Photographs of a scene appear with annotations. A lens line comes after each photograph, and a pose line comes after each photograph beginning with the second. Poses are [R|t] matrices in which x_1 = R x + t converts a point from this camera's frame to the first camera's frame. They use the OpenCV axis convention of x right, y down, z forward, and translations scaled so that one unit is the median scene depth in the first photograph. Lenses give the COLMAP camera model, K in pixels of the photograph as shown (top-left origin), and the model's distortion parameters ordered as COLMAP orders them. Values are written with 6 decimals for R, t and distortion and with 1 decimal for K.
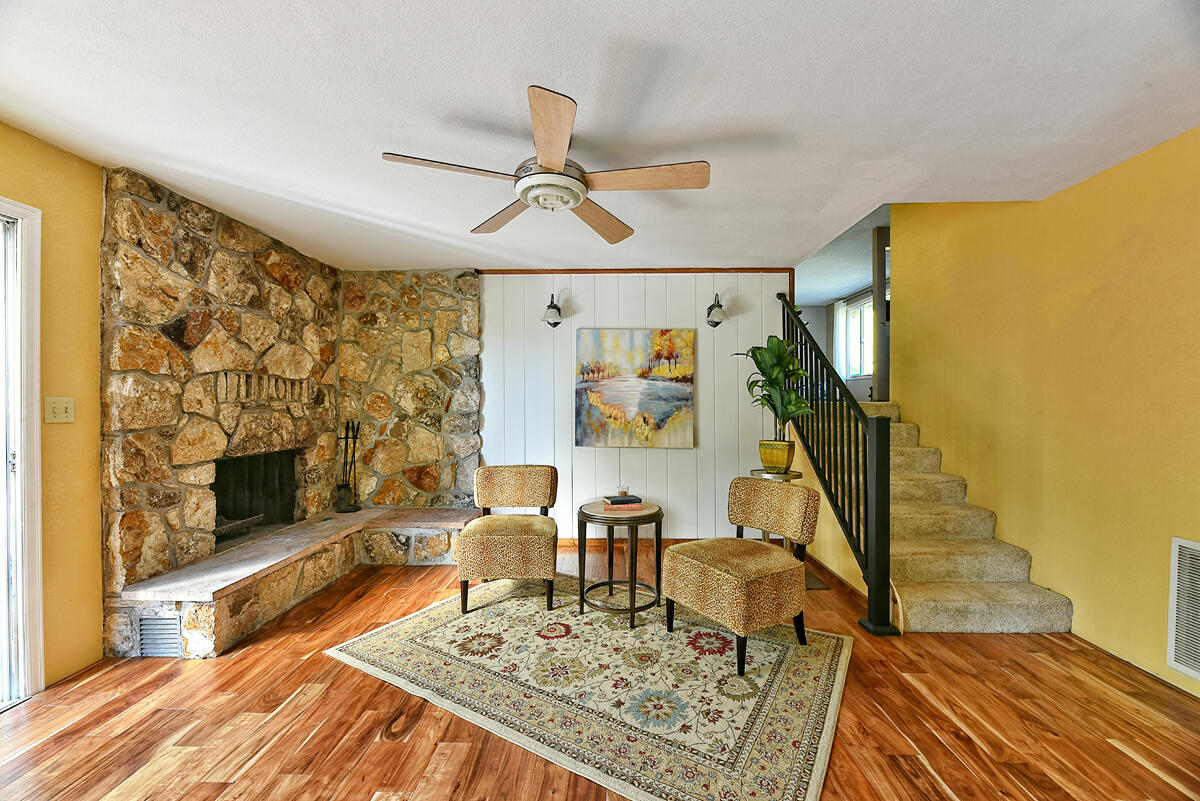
lens RADIAL K [[492.0, 0, 603.4], [0, 492.0, 401.6], [0, 0, 1]] dist [-0.001891, -0.002261]
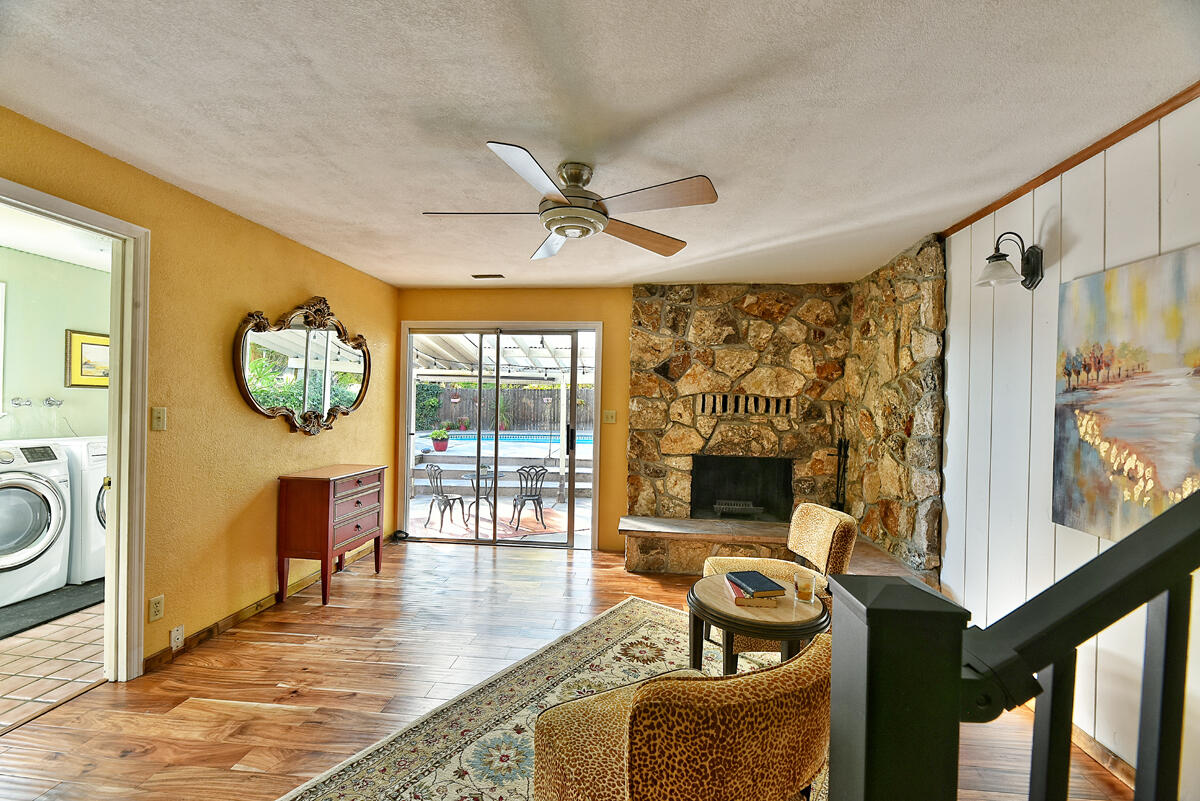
lens RADIAL K [[492.0, 0, 598.8], [0, 492.0, 402.4], [0, 0, 1]] dist [-0.001891, -0.002261]
pose [[-0.095392, -0.002892, -0.995436, 0.609659], [-0.017925, 0.999839, -0.001187, -0.026157], [0.995278, 0.017730, -0.095429, 0.757719]]
